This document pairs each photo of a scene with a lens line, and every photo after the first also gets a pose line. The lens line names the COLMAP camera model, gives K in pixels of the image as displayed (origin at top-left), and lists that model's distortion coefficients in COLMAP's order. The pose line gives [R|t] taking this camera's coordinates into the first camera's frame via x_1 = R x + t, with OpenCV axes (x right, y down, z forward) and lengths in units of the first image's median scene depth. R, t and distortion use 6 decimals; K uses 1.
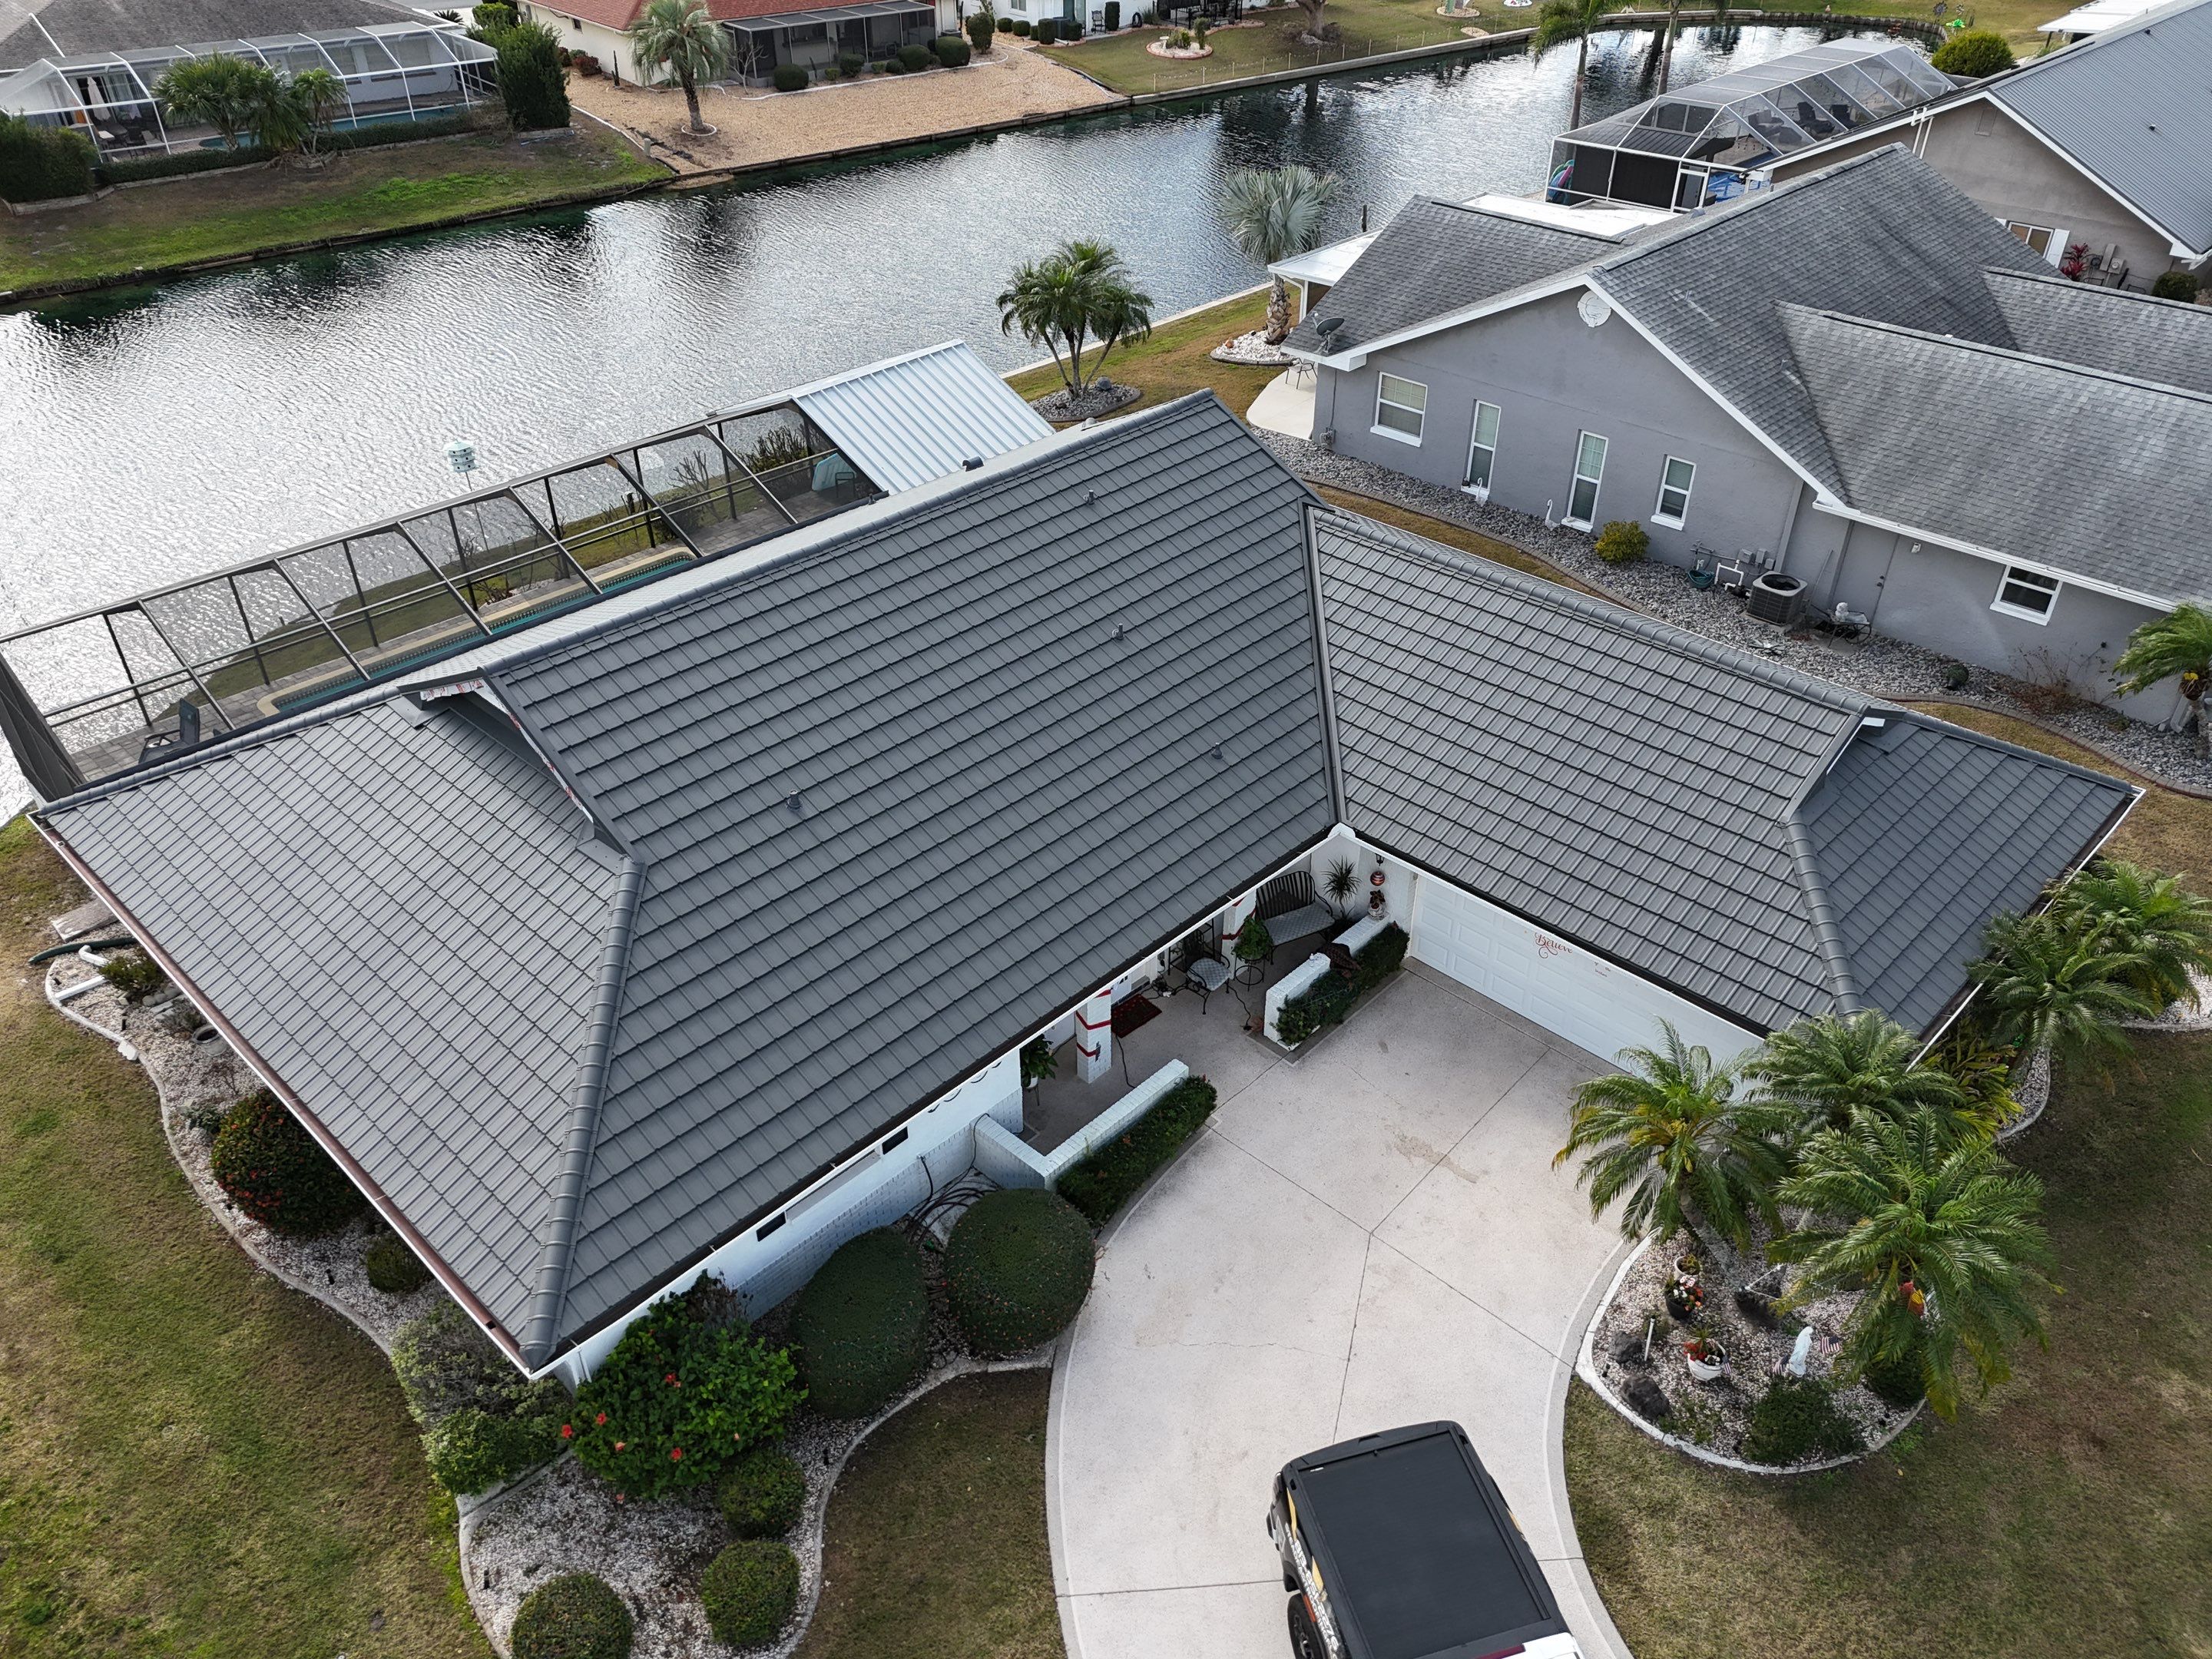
lens RADIAL K [[1628.7, 0, 1115.2], [0, 1628.7, 826.5], [0, 0, 1]] dist [0.062817, -0.047097]
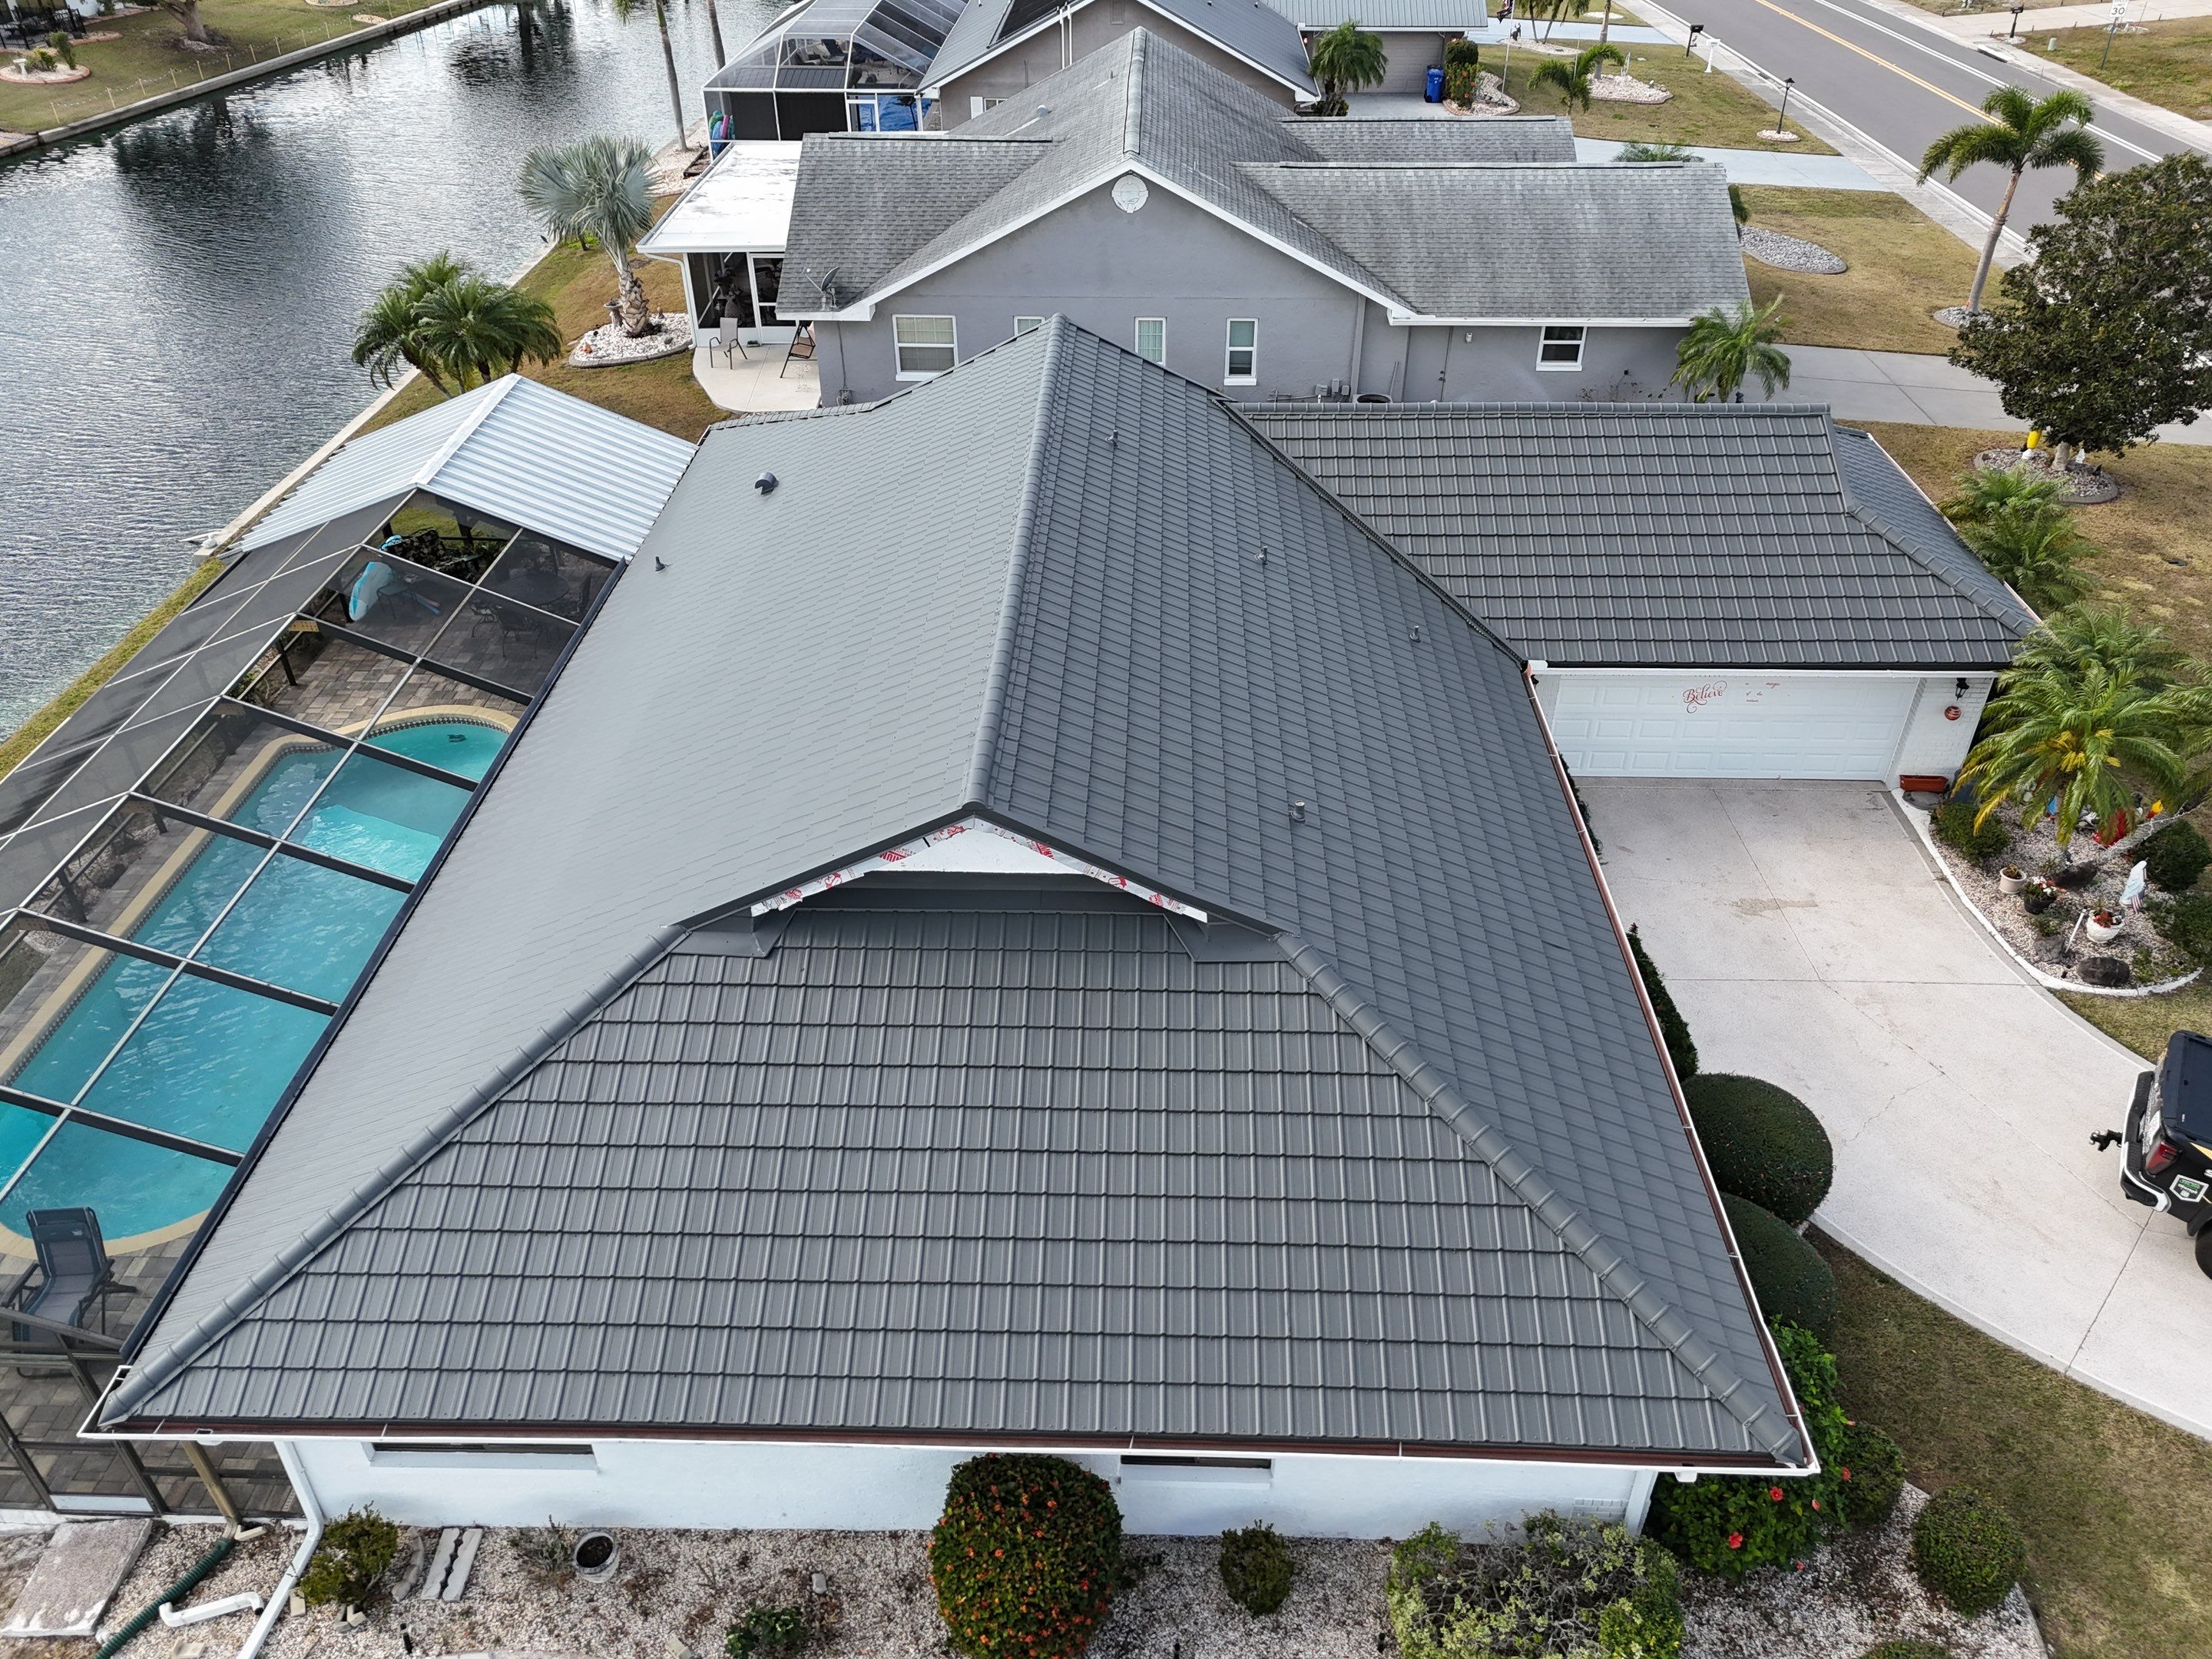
lens RADIAL K [[1628.7, 0, 1115.2], [0, 1628.7, 826.5], [0, 0, 1]] dist [0.062817, -0.047097]
pose [[0.738030, -0.387122, 0.552674, -0.565909], [0.386412, 0.913931, 0.124159, -0.116109], [-0.553171, 0.121926, 0.824097, 0.287874]]
